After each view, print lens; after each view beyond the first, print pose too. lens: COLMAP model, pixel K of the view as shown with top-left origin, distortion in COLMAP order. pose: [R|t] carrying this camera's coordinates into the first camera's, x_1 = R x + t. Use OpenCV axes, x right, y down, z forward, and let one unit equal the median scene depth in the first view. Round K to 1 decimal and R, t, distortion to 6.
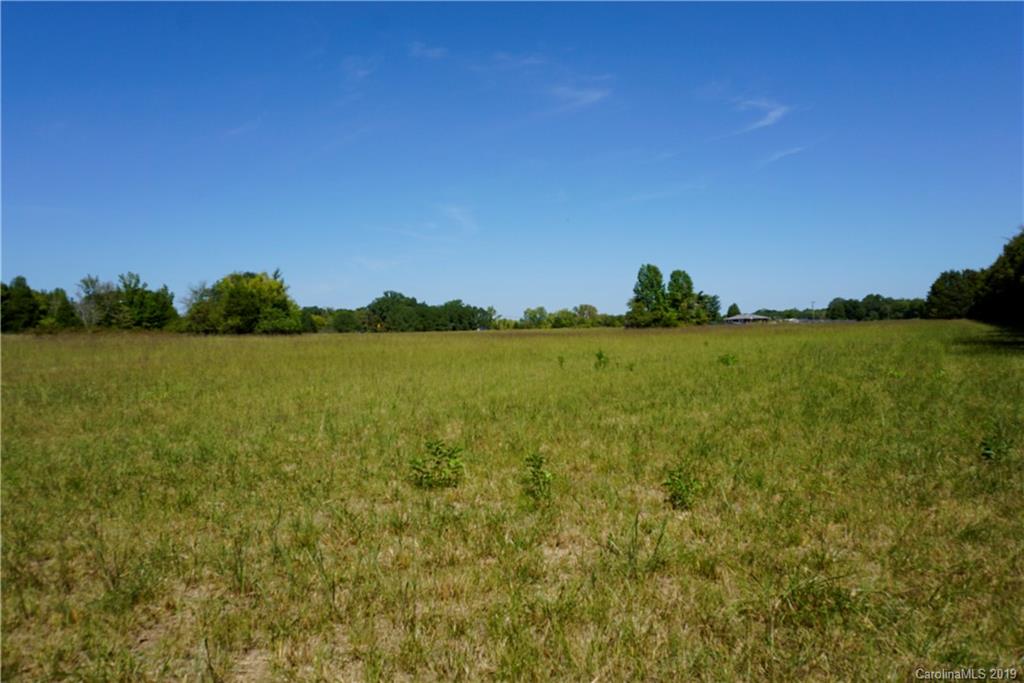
lens RADIAL K [[681.3, 0, 513.7], [0, 681.3, 335.6], [0, 0, 1]] dist [-0.053422, 0.033770]
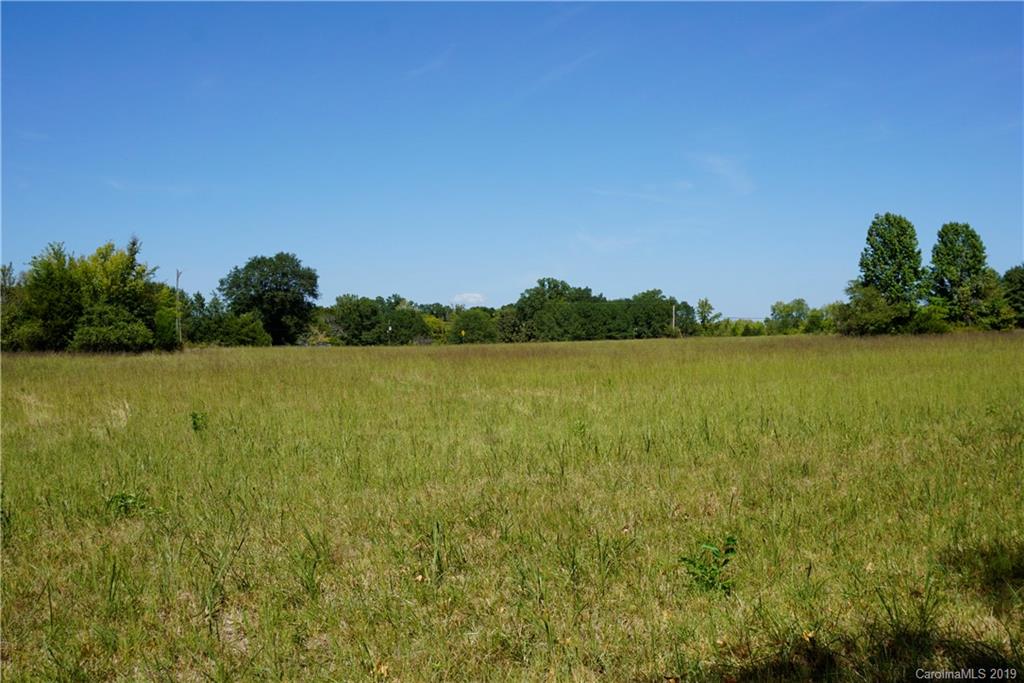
lens RADIAL K [[996.0, 0, 508.9], [0, 996.0, 343.2], [0, 0, 1]] dist [-0.020627, 0.031955]
pose [[0.957092, -0.002328, -0.289775, 0.144299], [0.001953, 0.999997, -0.001584, -0.005145], [0.289778, 0.000950, 0.957093, 0.191268]]
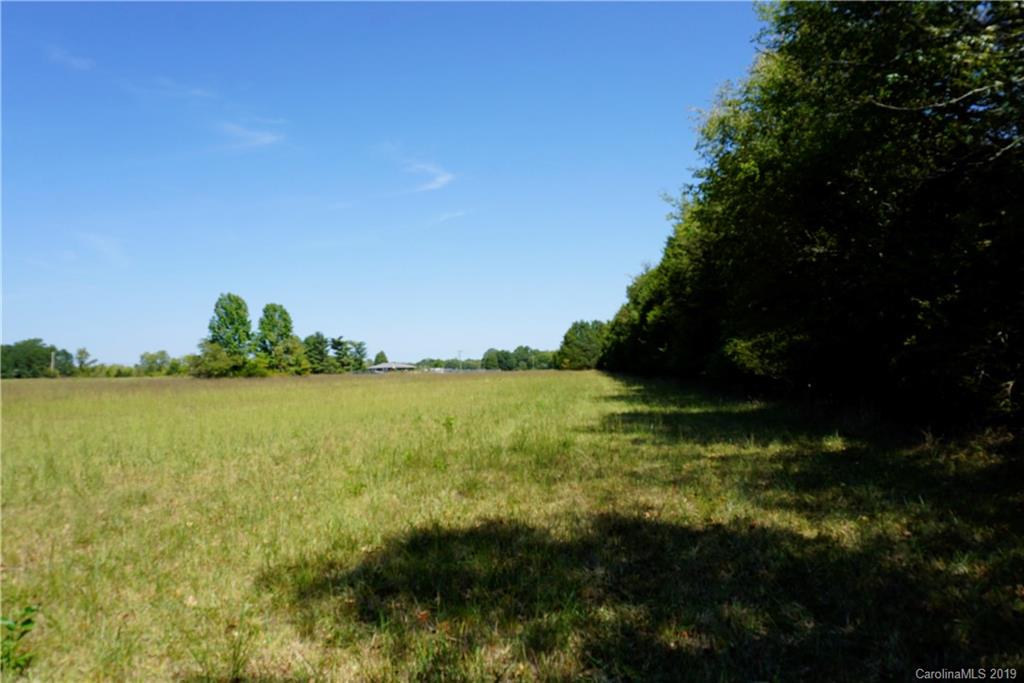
lens RADIAL K [[681.9, 0, 513.3], [0, 681.9, 351.3], [0, 0, 1]] dist [-0.050283, 0.045232]
pose [[0.892047, 0.022146, 0.451401, 0.145678], [-0.000483, 0.998845, -0.048050, -0.005598], [-0.451943, 0.042645, 0.891027, 0.201262]]
